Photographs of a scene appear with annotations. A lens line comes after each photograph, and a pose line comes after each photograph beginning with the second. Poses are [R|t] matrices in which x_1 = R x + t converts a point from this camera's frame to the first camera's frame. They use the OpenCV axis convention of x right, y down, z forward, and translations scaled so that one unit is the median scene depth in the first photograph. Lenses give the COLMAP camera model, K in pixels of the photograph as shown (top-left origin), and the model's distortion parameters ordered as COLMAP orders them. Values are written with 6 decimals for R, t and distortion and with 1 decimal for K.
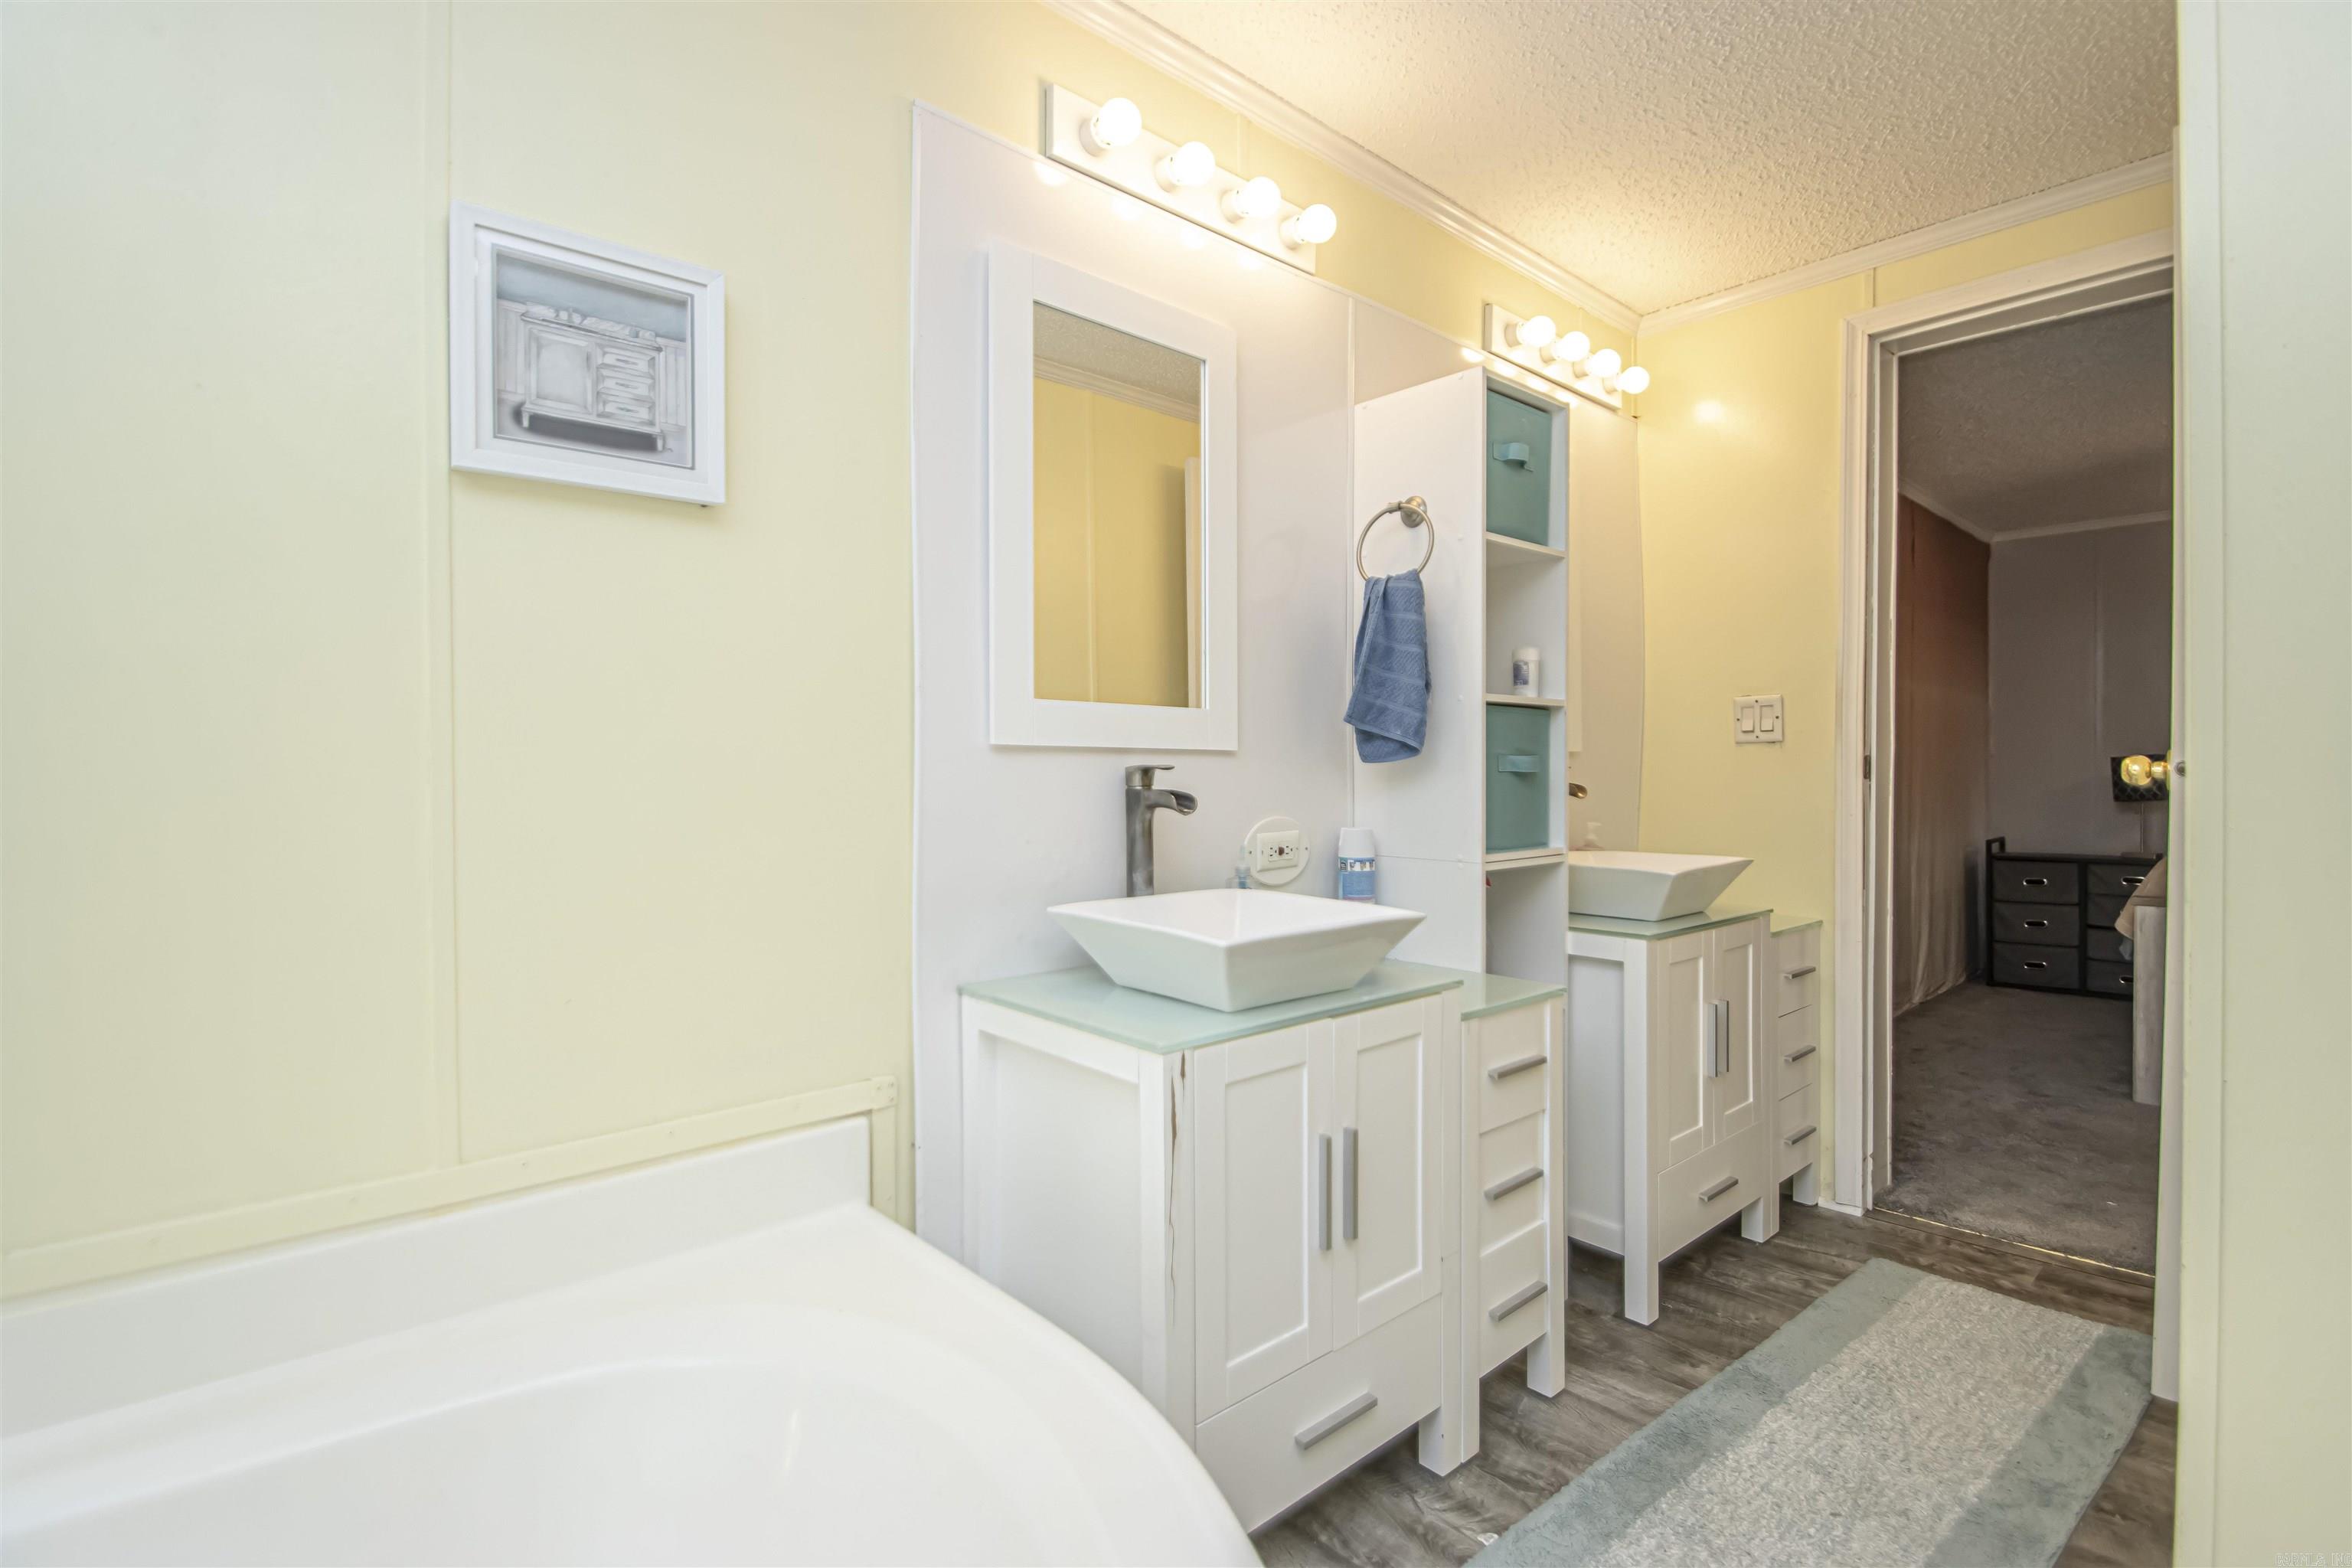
lens RADIAL K [[1074.4, 0, 1193.1], [0, 1074.4, 779.8], [0, 0, 1]] dist [0.000020, -0.014344]
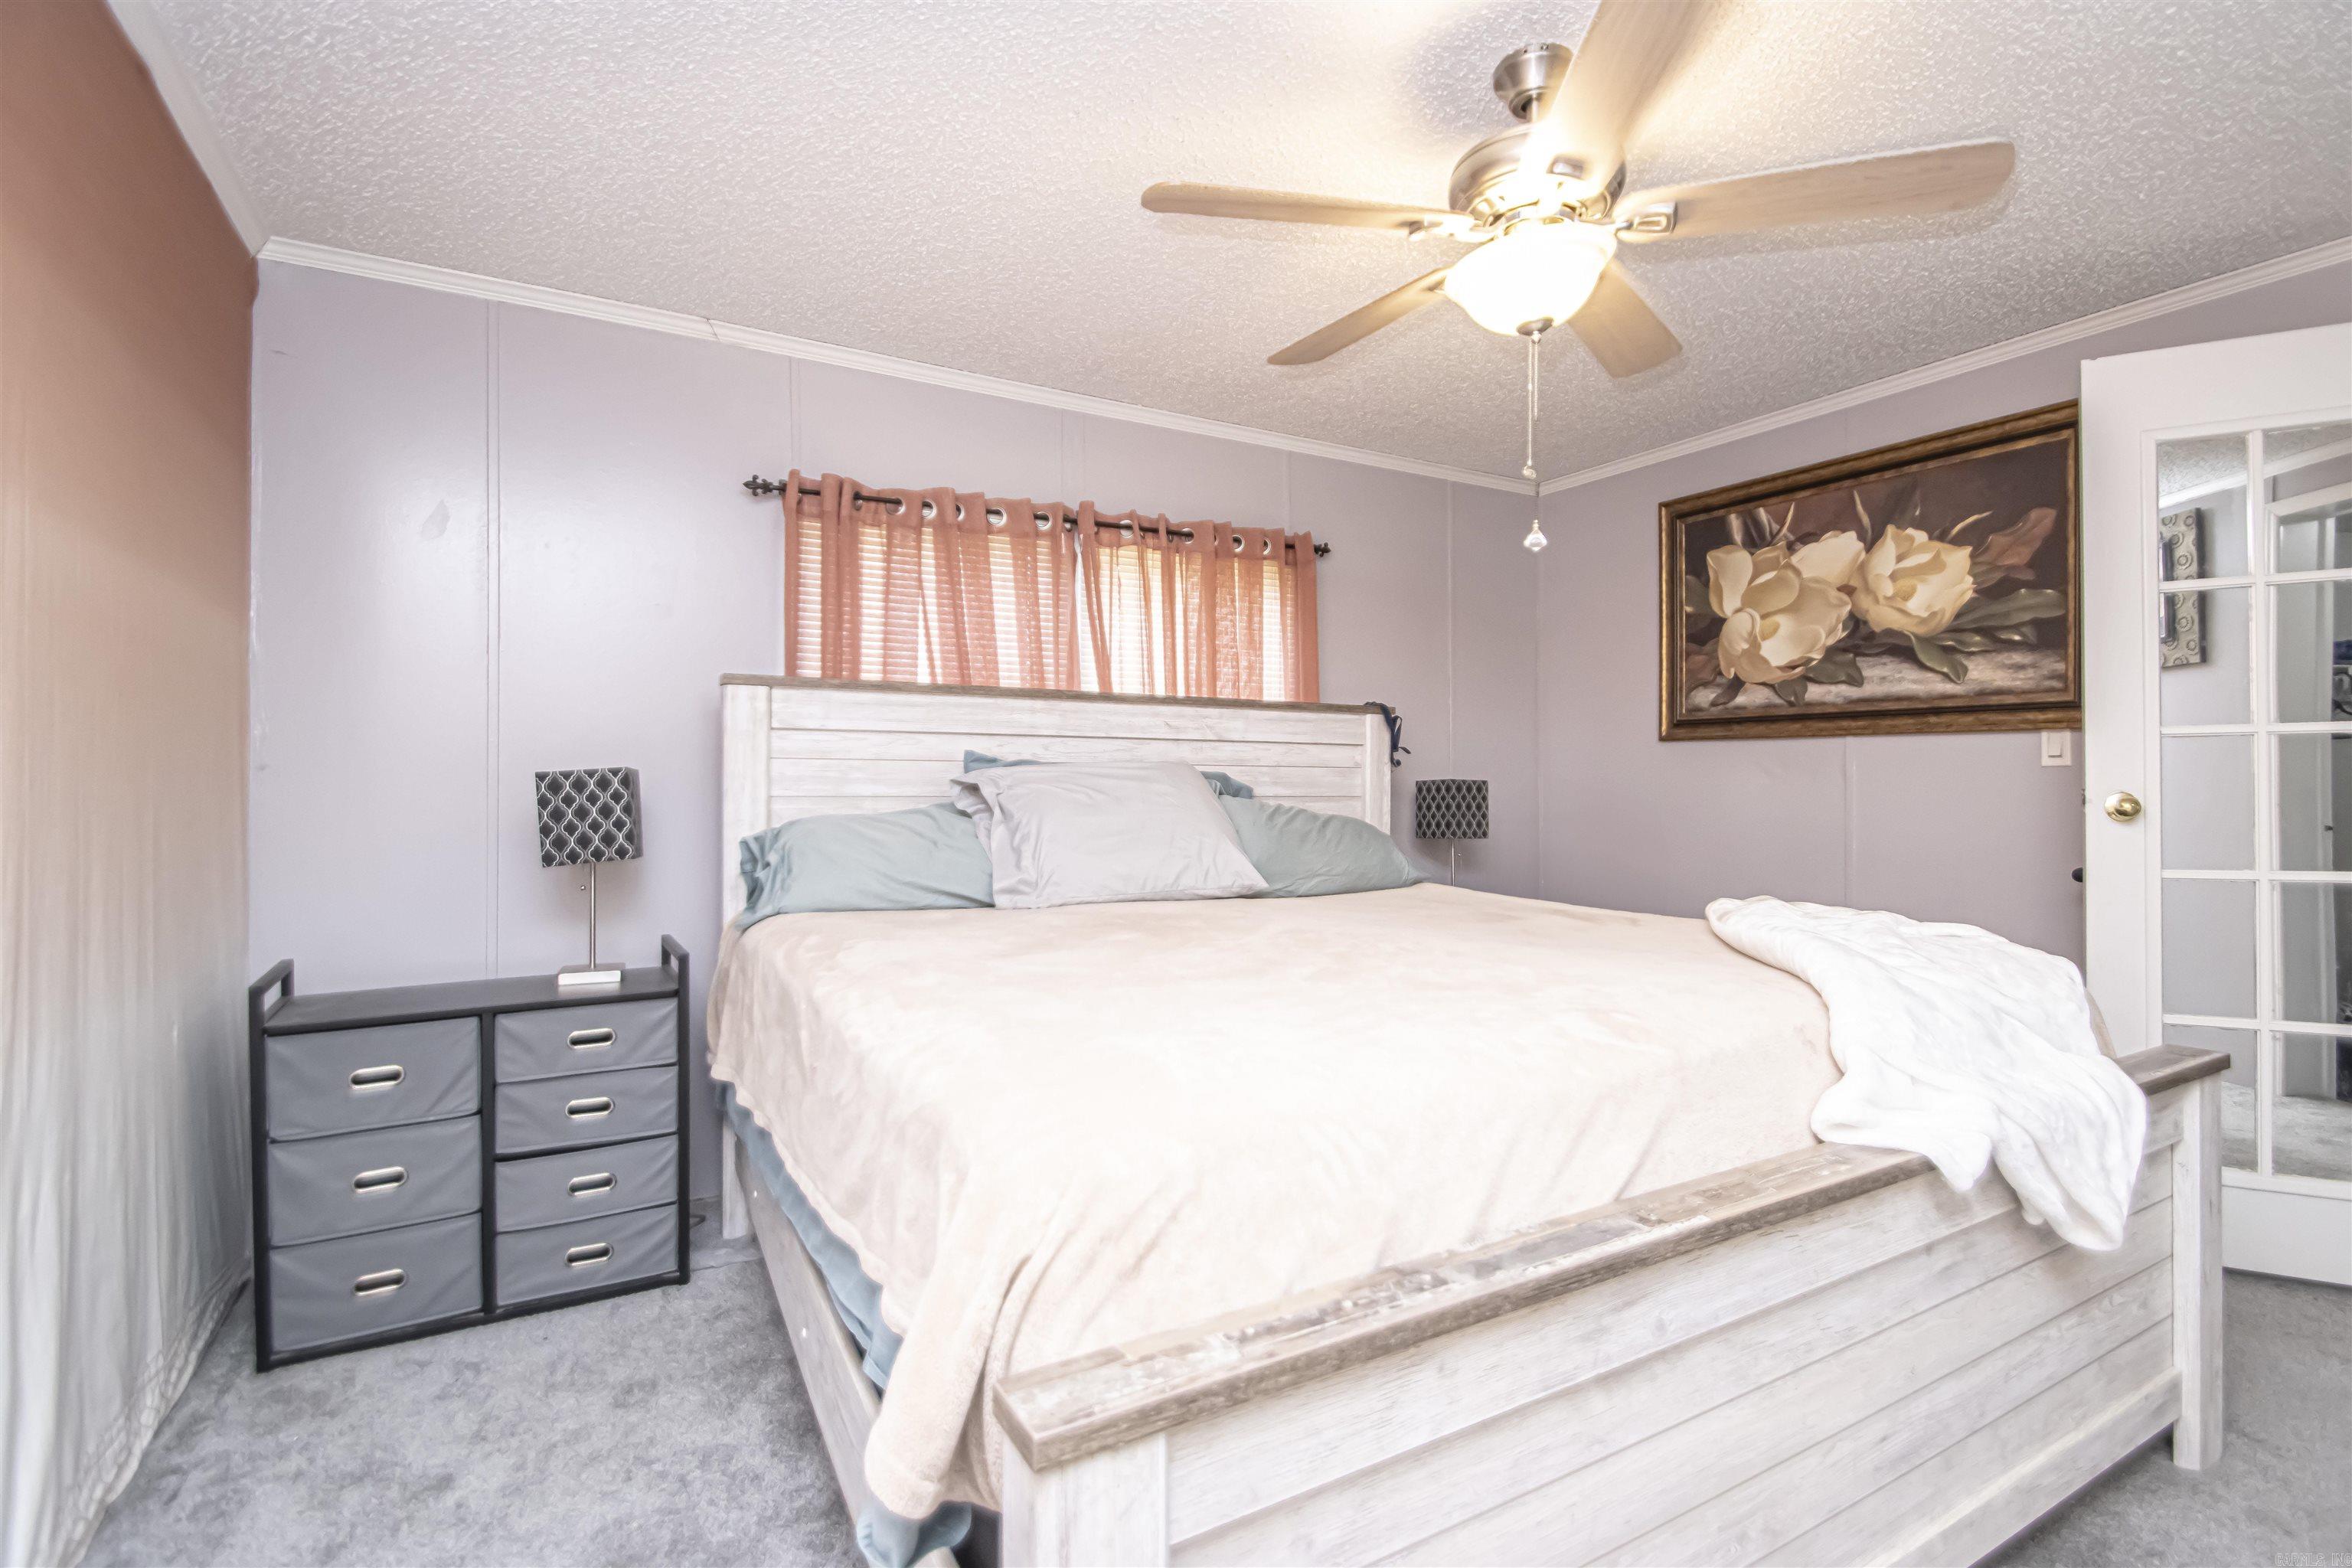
lens RADIAL K [[1074.4, 0, 1193.1], [0, 1074.4, 779.8], [0, 0, 1]] dist [0.000020, -0.014344]
pose [[0.208632, 0.004103, 0.977986, 0.424173], [0.014749, 0.999864, -0.007341, -0.009518], [-0.977883, 0.015956, 0.208543, 0.566969]]
